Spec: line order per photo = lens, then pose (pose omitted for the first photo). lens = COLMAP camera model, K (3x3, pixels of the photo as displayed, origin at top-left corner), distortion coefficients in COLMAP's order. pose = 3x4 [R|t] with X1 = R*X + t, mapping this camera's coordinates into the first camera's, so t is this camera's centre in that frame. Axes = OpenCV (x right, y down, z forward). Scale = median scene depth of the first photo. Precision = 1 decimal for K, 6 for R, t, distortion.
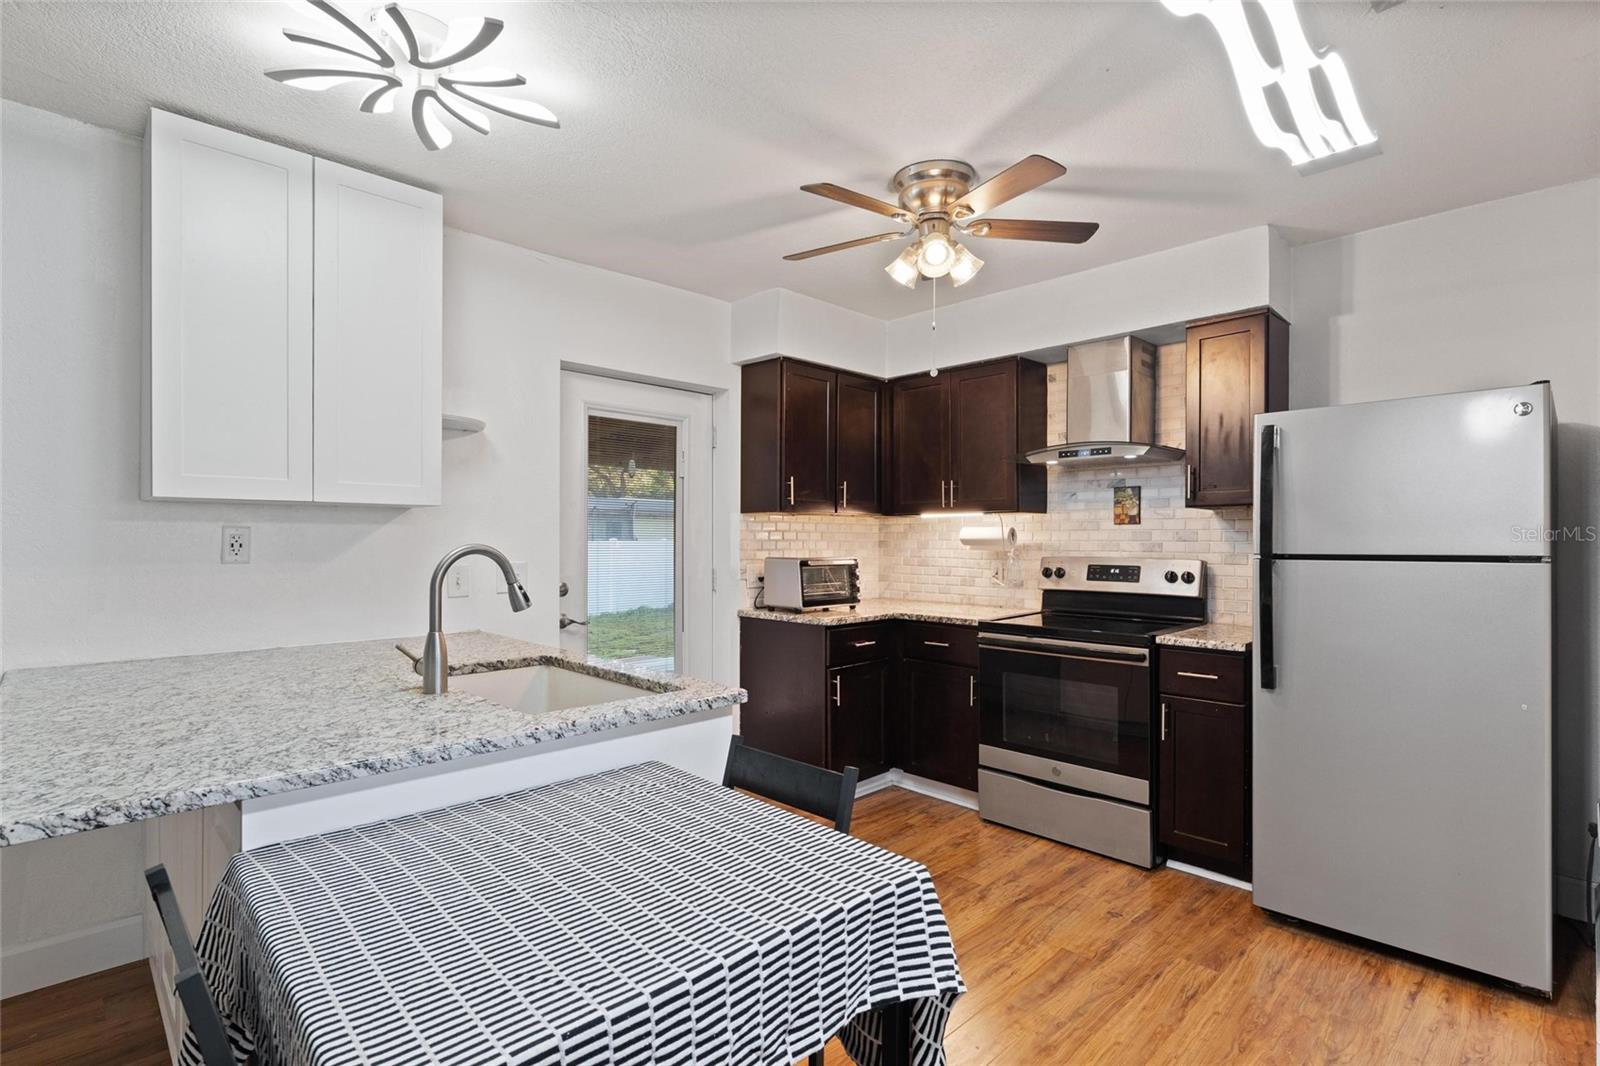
lens RADIAL K [[751.2, 0, 797.5], [0, 751.2, 543.8], [0, 0, 1]] dist [-0.002195, -0.000558]
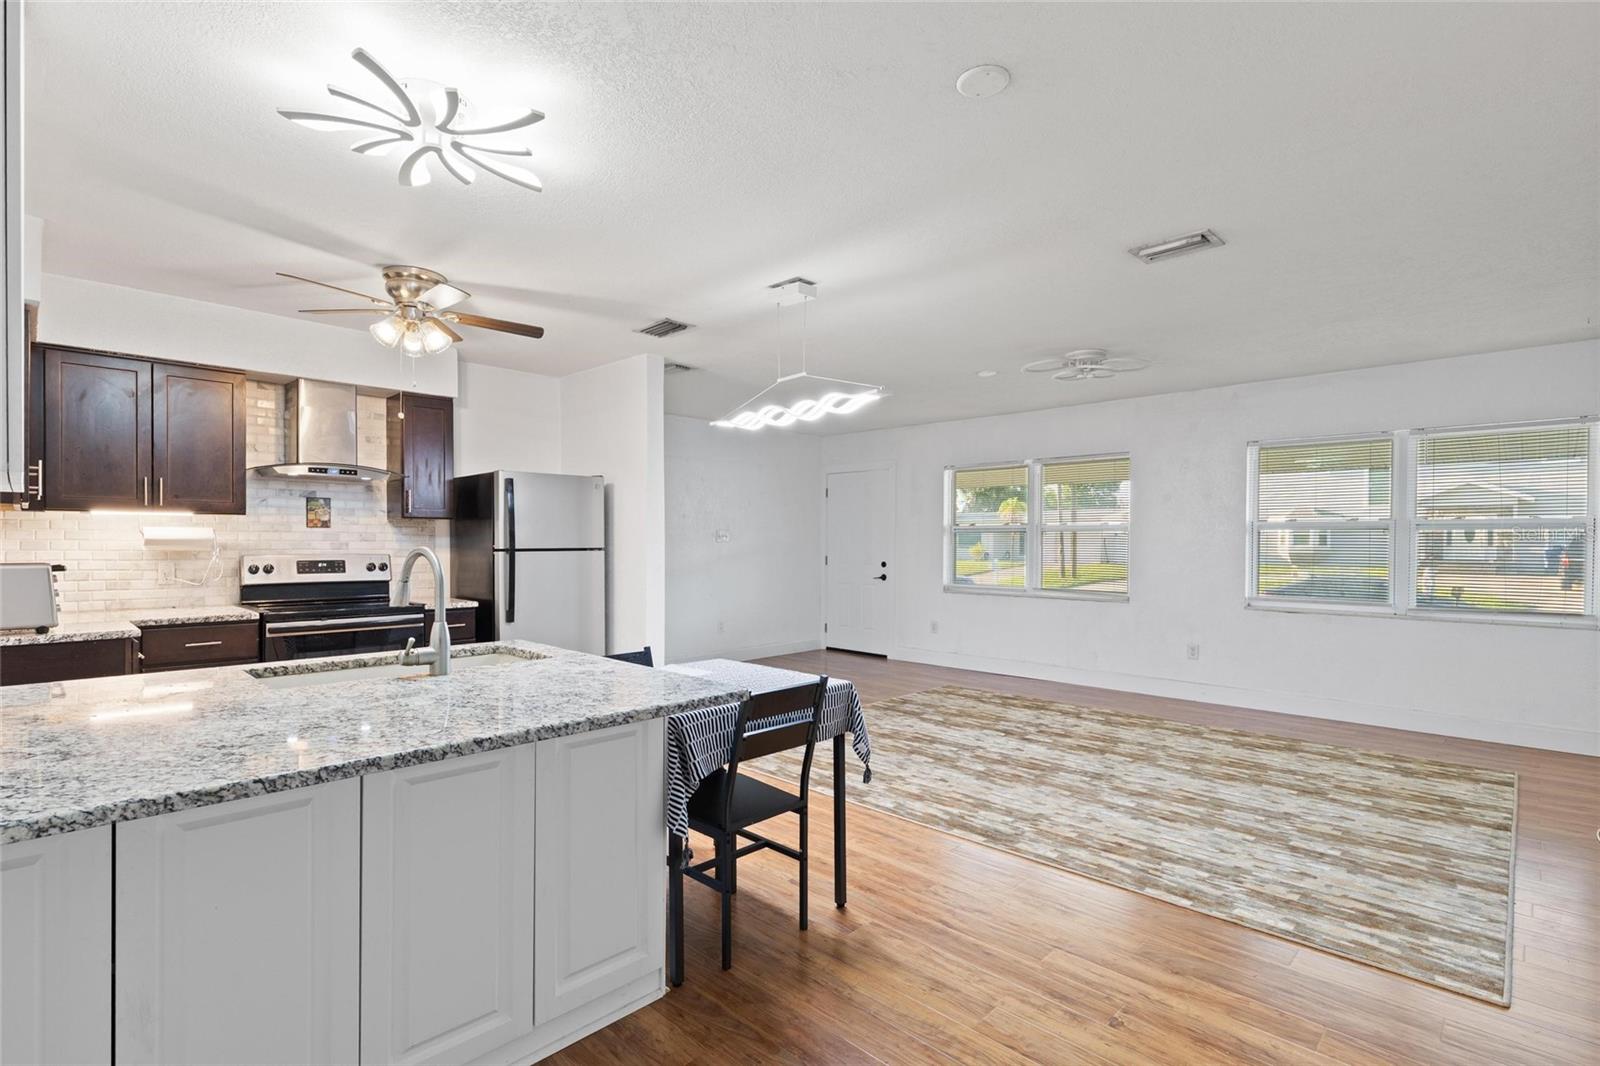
lens RADIAL K [[752.3, 0, 798.9], [0, 752.3, 534.5], [0, 0, 1]] dist [0.003566, -0.000793]
pose [[-0.008719, 0.002439, 0.999959, -0.805816], [-0.003169, 0.999992, -0.002467, -0.013609], [-0.999957, -0.003190, -0.008712, 0.203386]]
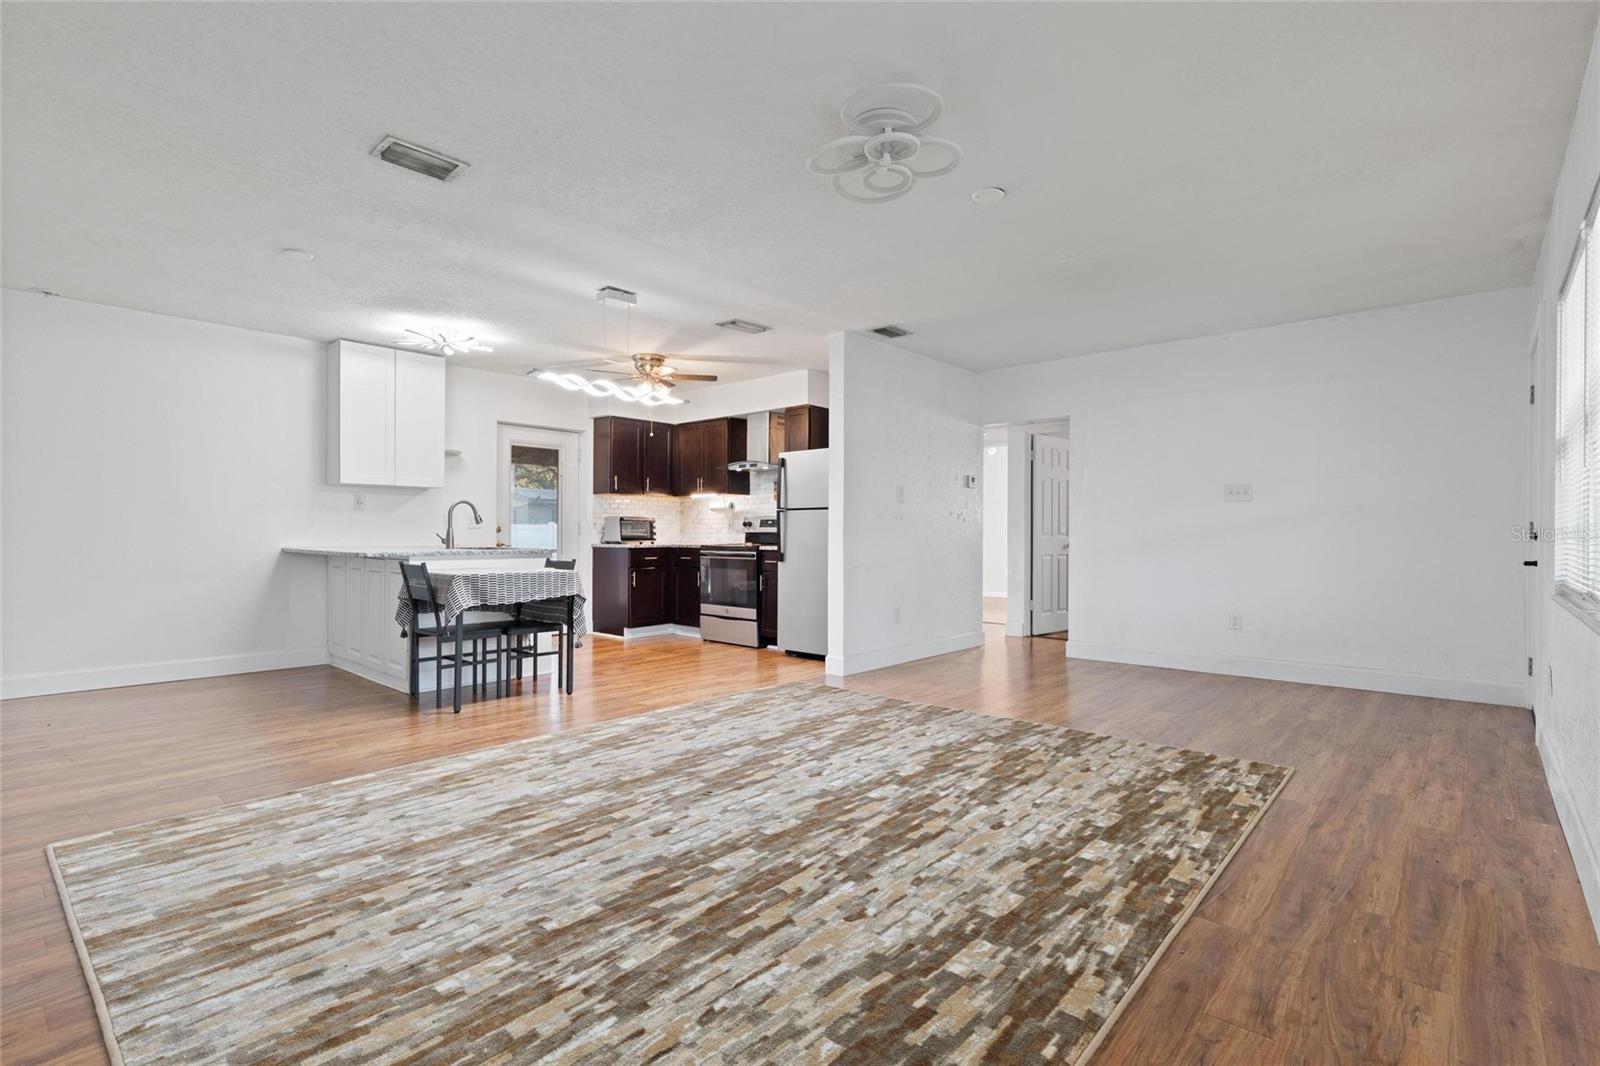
lens RADIAL K [[752.3, 0, 806.4], [0, 752.3, 529.1], [0, 0, 1]] dist [0.003566, -0.000793]
pose [[0.998022, 0.002789, 0.062803, 0.375601], [-0.001961, 0.999910, -0.013241, 0.079397], [-0.062834, 0.013091, 0.997938, -1.041772]]
